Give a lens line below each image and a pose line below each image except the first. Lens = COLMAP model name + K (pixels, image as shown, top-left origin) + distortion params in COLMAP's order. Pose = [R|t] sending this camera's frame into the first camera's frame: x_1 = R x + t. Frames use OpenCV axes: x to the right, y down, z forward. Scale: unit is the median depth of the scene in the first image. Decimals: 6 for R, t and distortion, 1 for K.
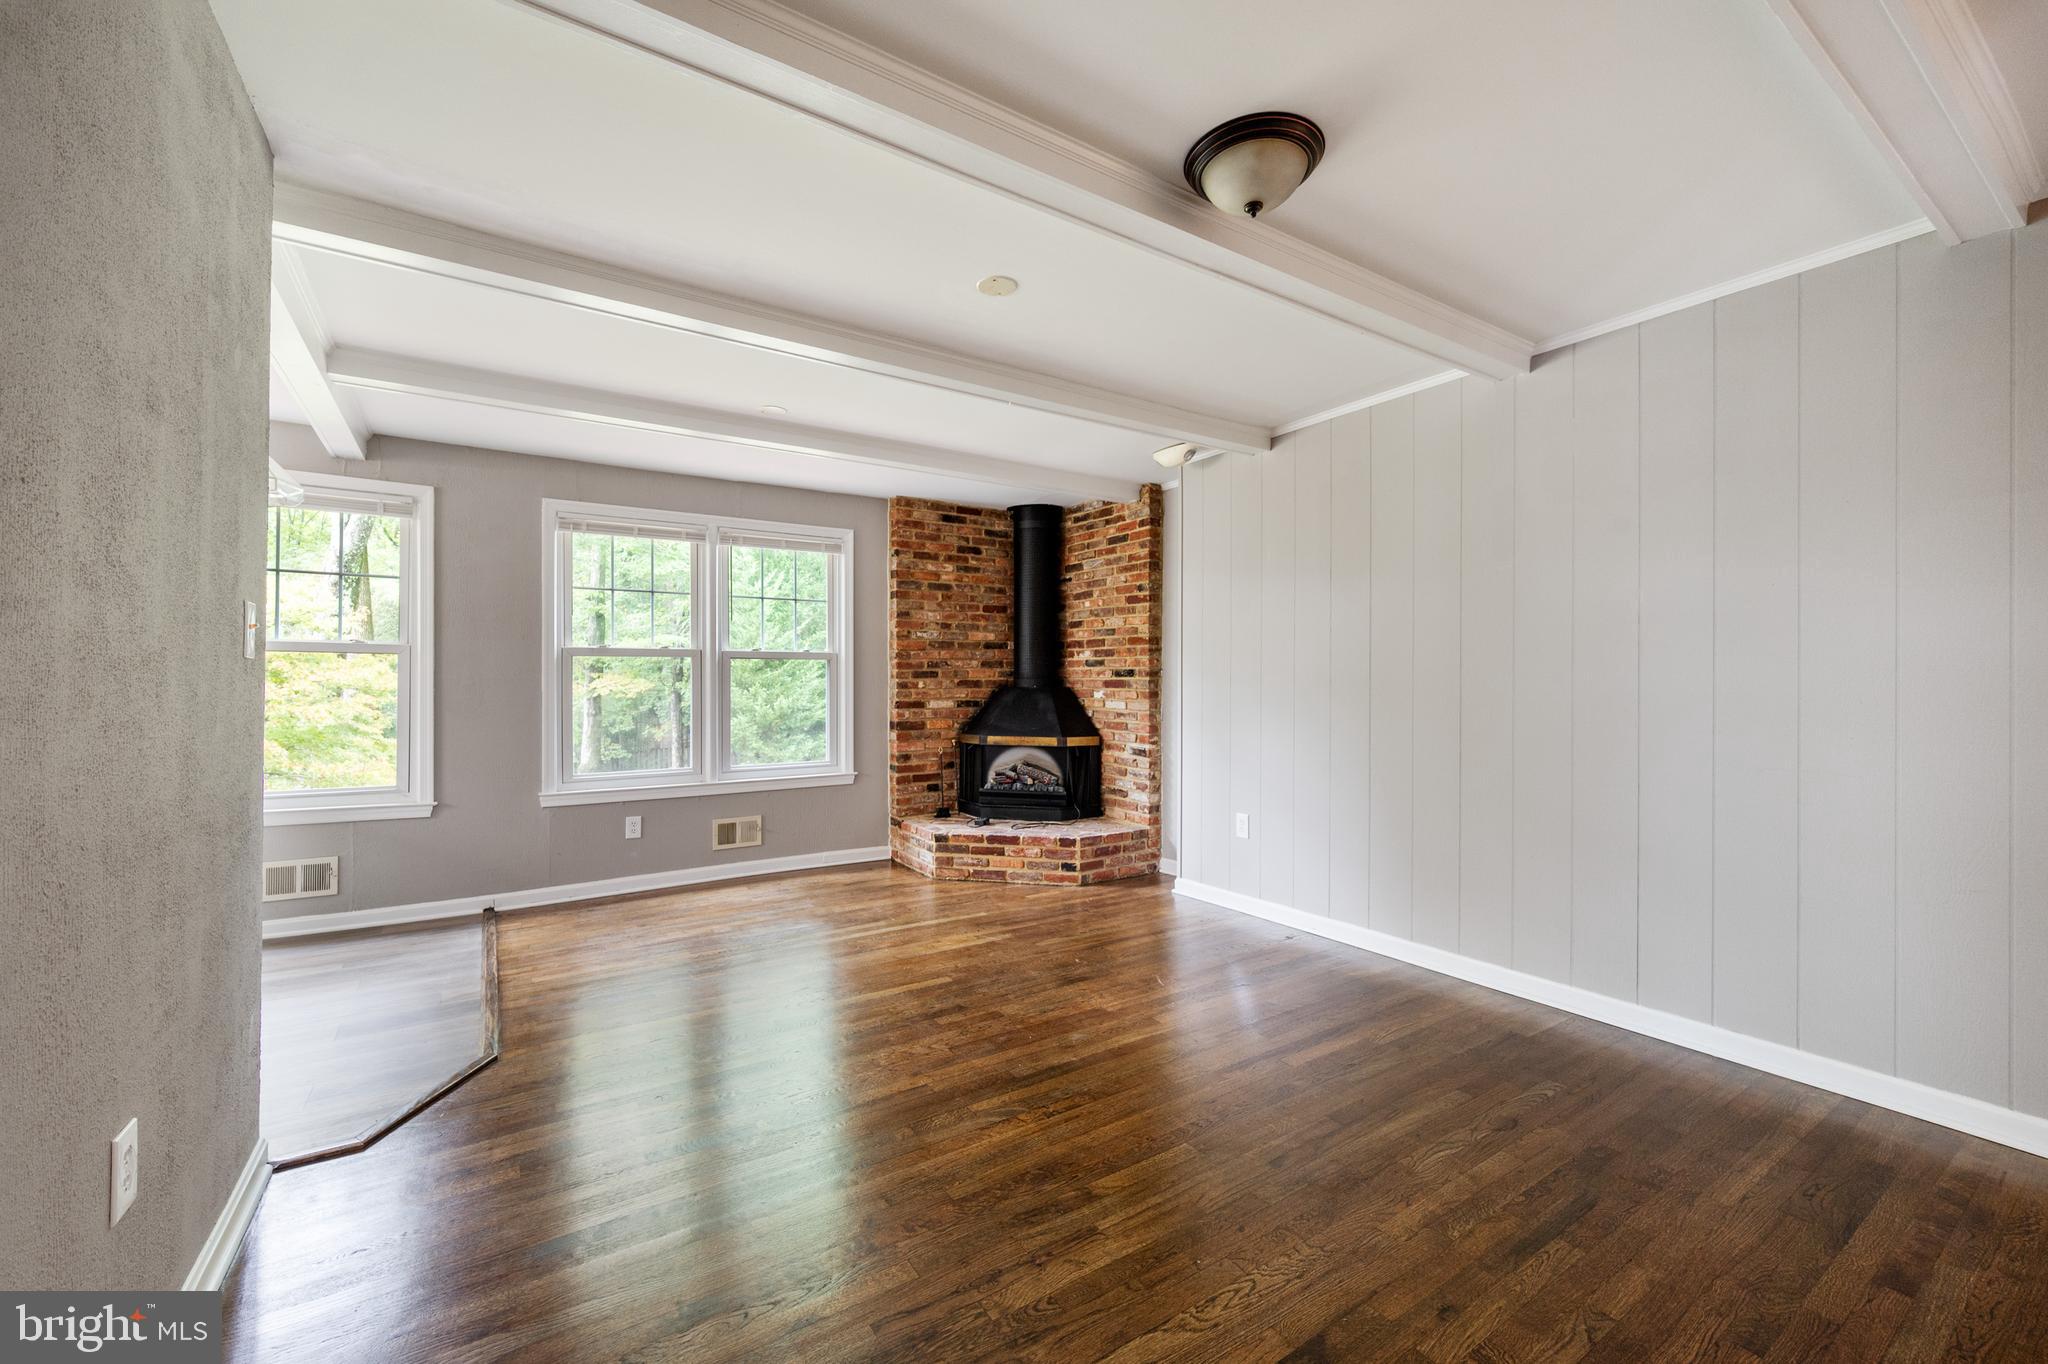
lens RADIAL K [[813.0, 0, 1028.2], [0, 813.0, 679.0], [0, 0, 1]] dist [0.001349, 0.000898]
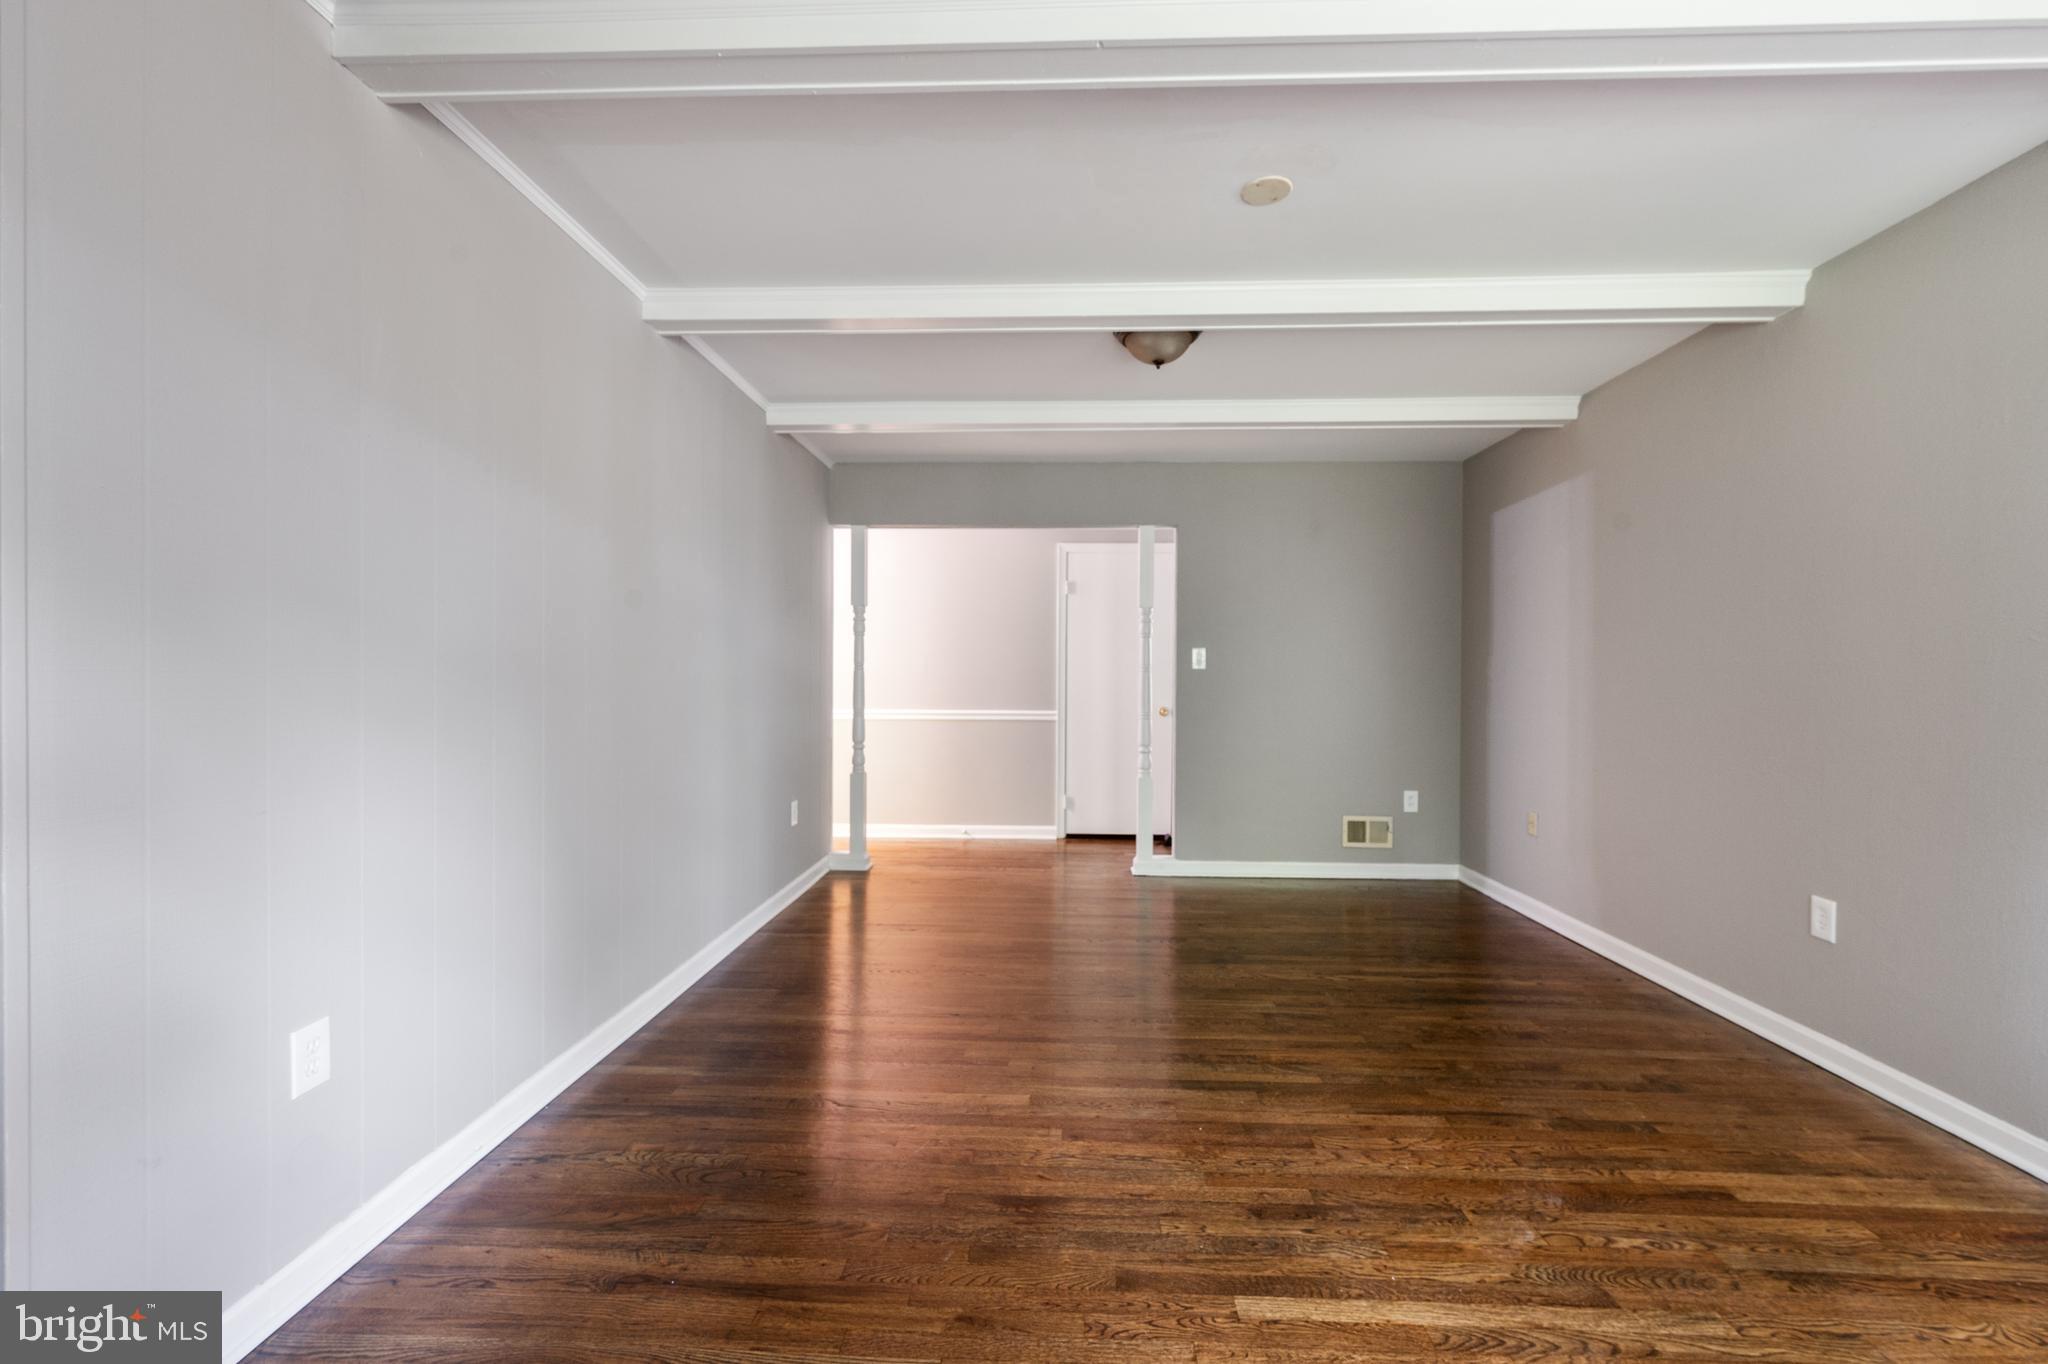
lens RADIAL K [[855.4, 0, 1025.0], [0, 855.4, 689.8], [0, 0, 1]] dist [0.000899, -0.000036]
pose [[-0.806539, -0.009839, 0.591099, -0.324116], [-0.003248, 0.999920, 0.012212, 0.012555], [-0.591172, 0.007930, -0.806506, 1.668394]]
